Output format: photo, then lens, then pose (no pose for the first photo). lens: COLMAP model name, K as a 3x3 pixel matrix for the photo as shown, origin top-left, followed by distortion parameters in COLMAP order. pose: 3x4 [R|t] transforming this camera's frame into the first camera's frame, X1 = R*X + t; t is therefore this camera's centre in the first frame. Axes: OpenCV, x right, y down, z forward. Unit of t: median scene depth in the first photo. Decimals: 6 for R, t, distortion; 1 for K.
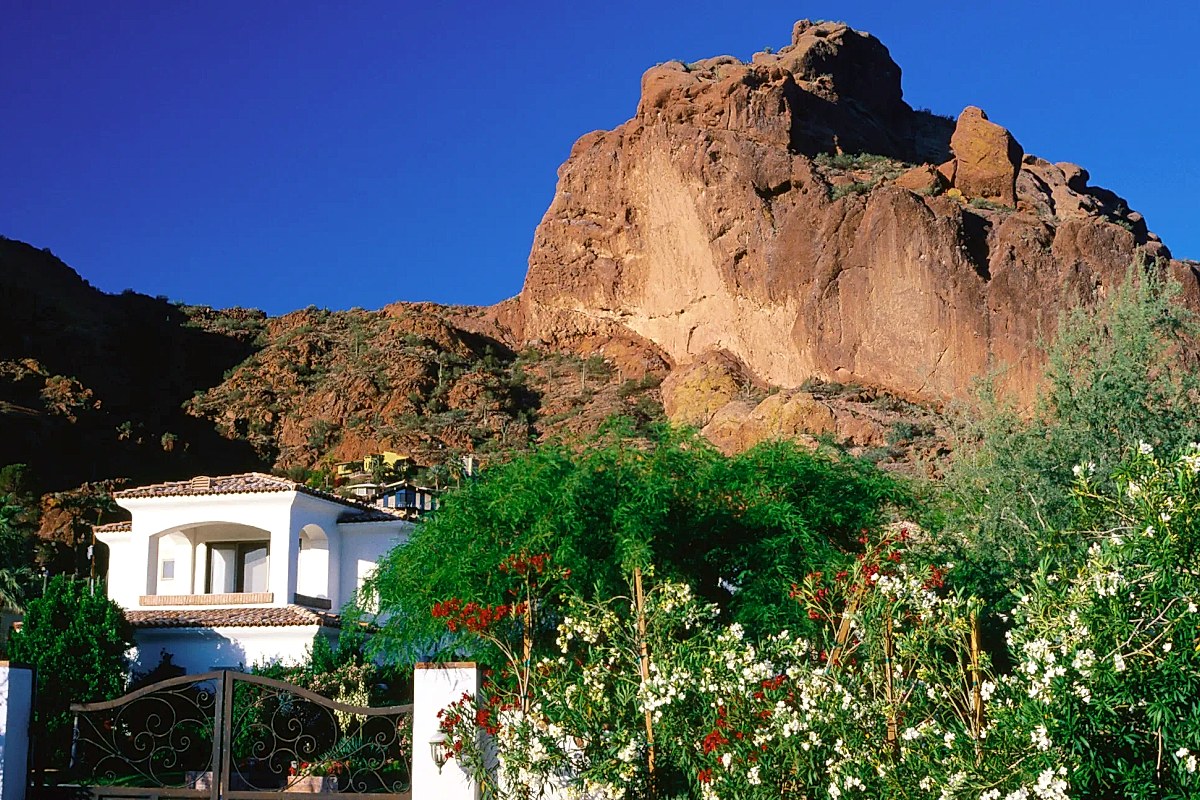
lens RADIAL K [[1999.7, 0, 598.5], [0, 1999.7, 404.8], [0, 0, 1]] dist [0.020542, 0.000000]
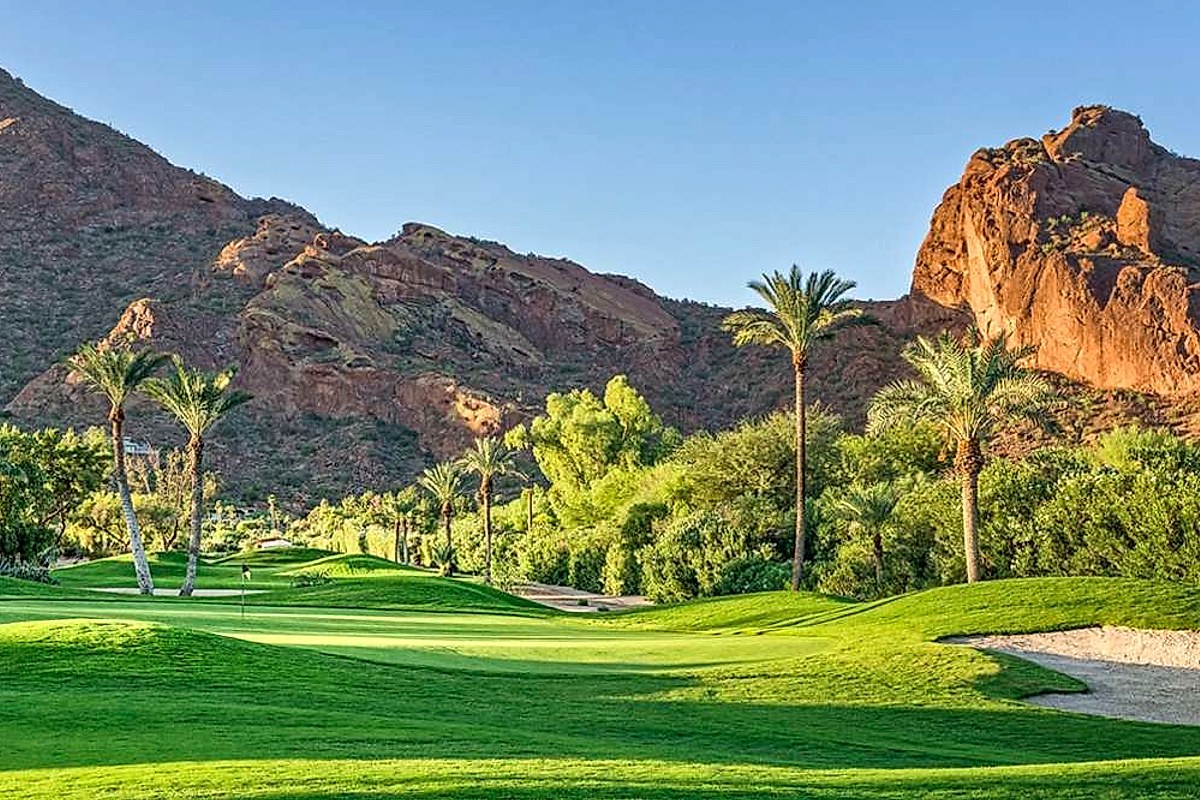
lens RADIAL K [[1999.7, 0, 599.9], [0, 1999.7, 400.0], [0, 0, 1]] dist [0.020542, 0.000000]
pose [[0.938121, -0.044264, -0.343466, 0.321030], [0.071635, 0.995150, 0.067409, -0.112445], [0.338816, -0.087842, 0.936743, -0.702442]]
